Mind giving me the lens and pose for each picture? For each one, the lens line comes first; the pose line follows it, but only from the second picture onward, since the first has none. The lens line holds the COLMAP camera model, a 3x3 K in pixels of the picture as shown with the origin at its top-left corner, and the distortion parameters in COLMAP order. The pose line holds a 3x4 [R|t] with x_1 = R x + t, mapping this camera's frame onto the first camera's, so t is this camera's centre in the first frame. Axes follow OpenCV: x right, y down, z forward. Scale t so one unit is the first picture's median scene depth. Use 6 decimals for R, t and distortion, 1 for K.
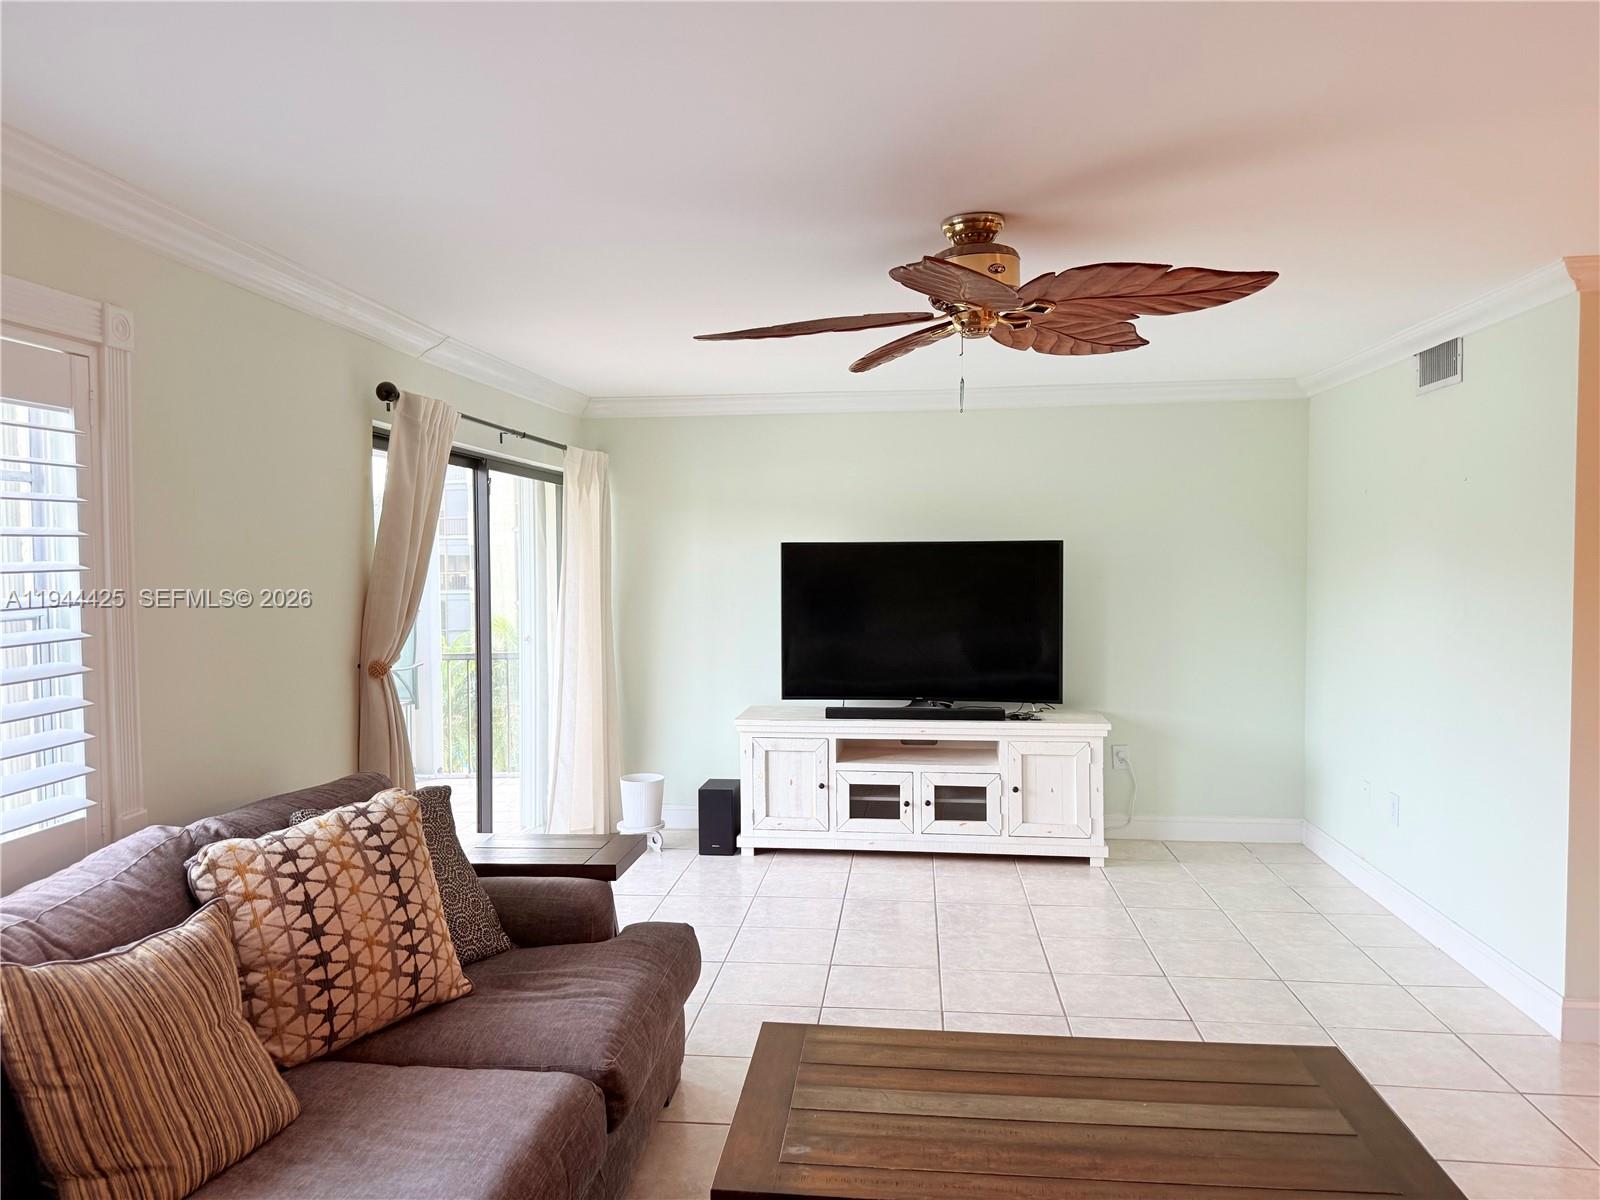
lens RADIAL K [[1126.0, 0, 803.9], [0, 1126.0, 605.3], [0, 0, 1]] dist [0.034466, -0.079349]
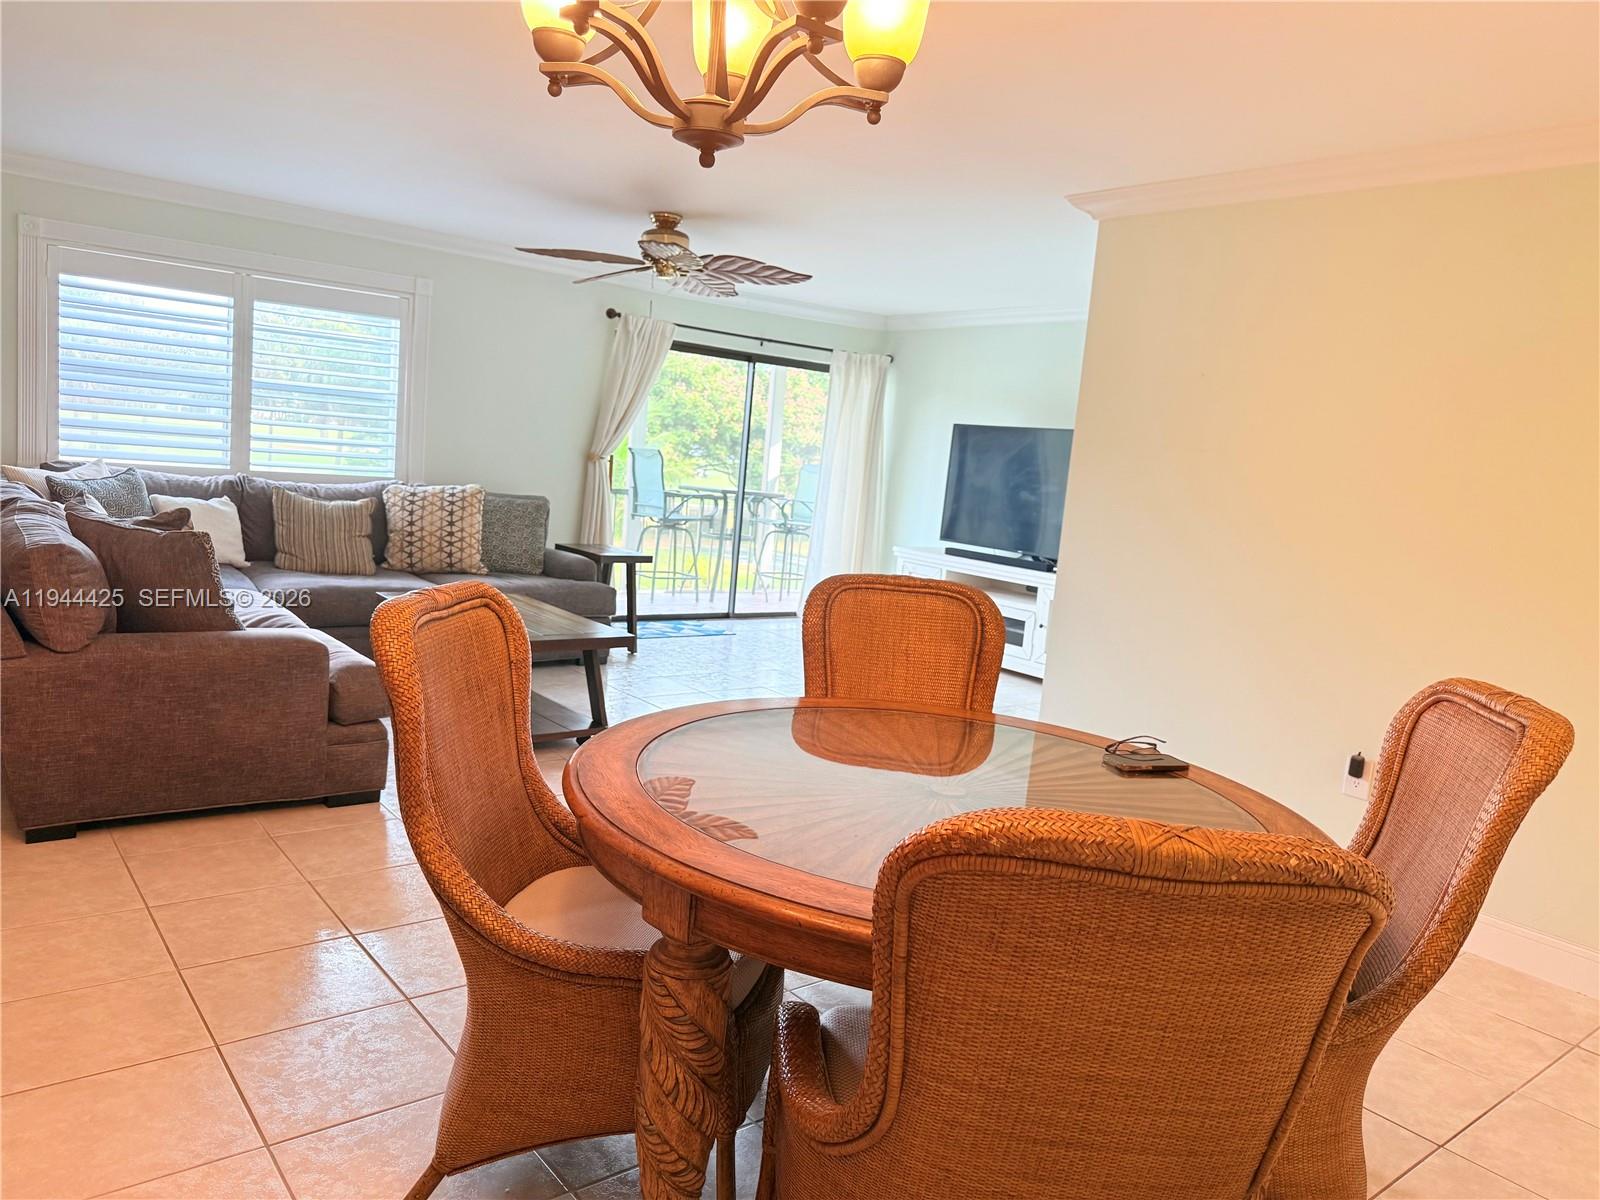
lens RADIAL K [[1126.0, 0, 797.1], [0, 1126.0, 598.6], [0, 0, 1]] dist [0.034466, -0.079349]
pose [[0.707593, 0.165704, -0.686917, 1.895342], [-0.125126, 0.986136, 0.108992, 0.062318], [0.695454, 0.008830, 0.718517, -0.233157]]
